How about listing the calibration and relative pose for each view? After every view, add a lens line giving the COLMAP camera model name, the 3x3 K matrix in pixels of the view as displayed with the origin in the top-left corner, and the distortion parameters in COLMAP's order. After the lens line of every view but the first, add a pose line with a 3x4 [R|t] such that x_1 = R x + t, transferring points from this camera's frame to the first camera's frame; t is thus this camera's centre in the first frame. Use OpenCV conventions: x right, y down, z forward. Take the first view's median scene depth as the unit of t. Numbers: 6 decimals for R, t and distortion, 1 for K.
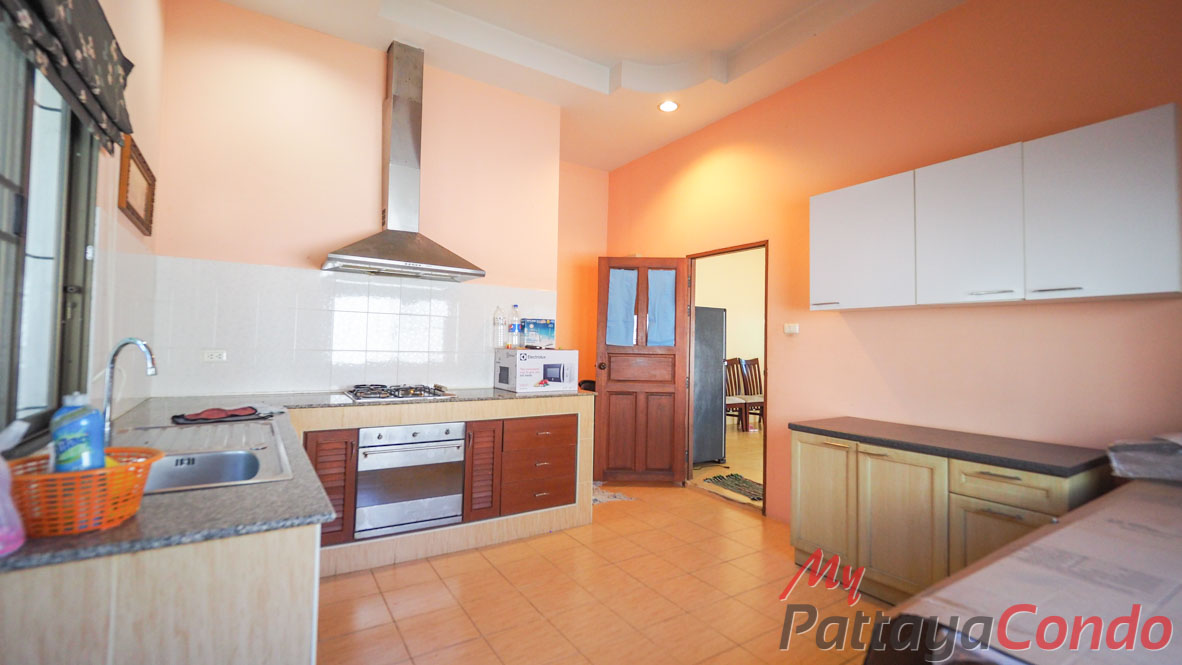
lens RADIAL K [[501.7, 0, 576.0], [0, 501.7, 330.1], [0, 0, 1]] dist [0.001455, -0.015731]
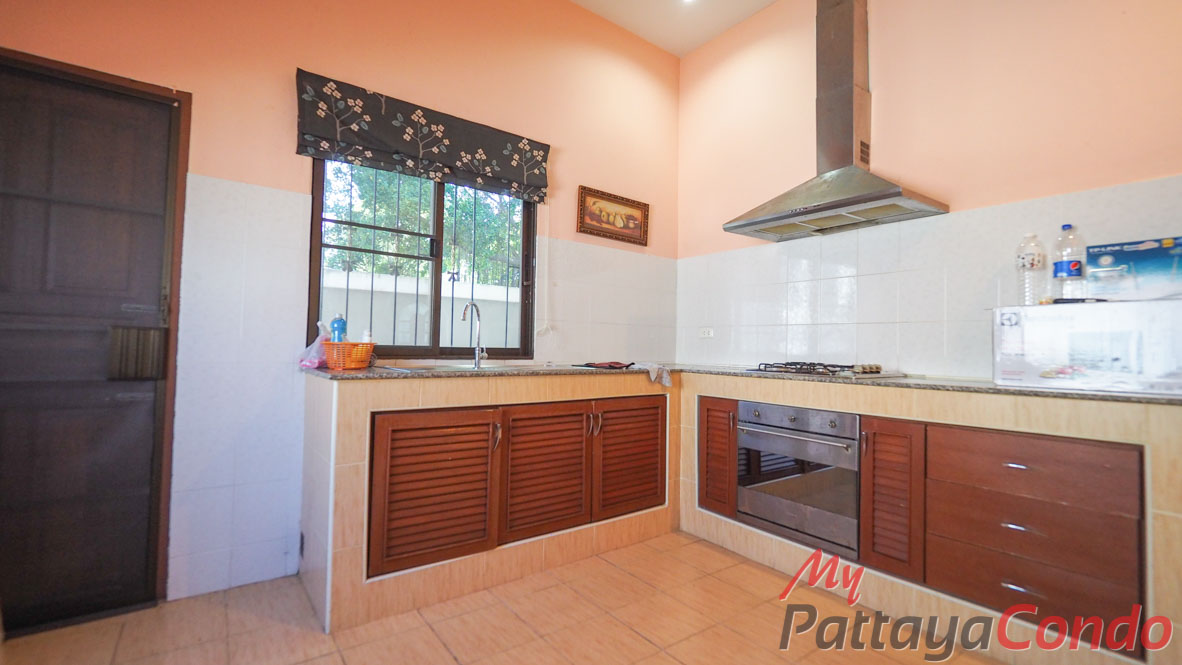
lens RADIAL K [[501.7, 0, 576.0], [0, 501.7, 330.1], [0, 0, 1]] dist [0.001455, -0.015731]
pose [[0.065763, -0.054414, -0.996351, 0.438627], [0.011081, 0.998490, -0.053800, 0.100850], [0.997774, -0.007503, 0.066266, 0.569877]]
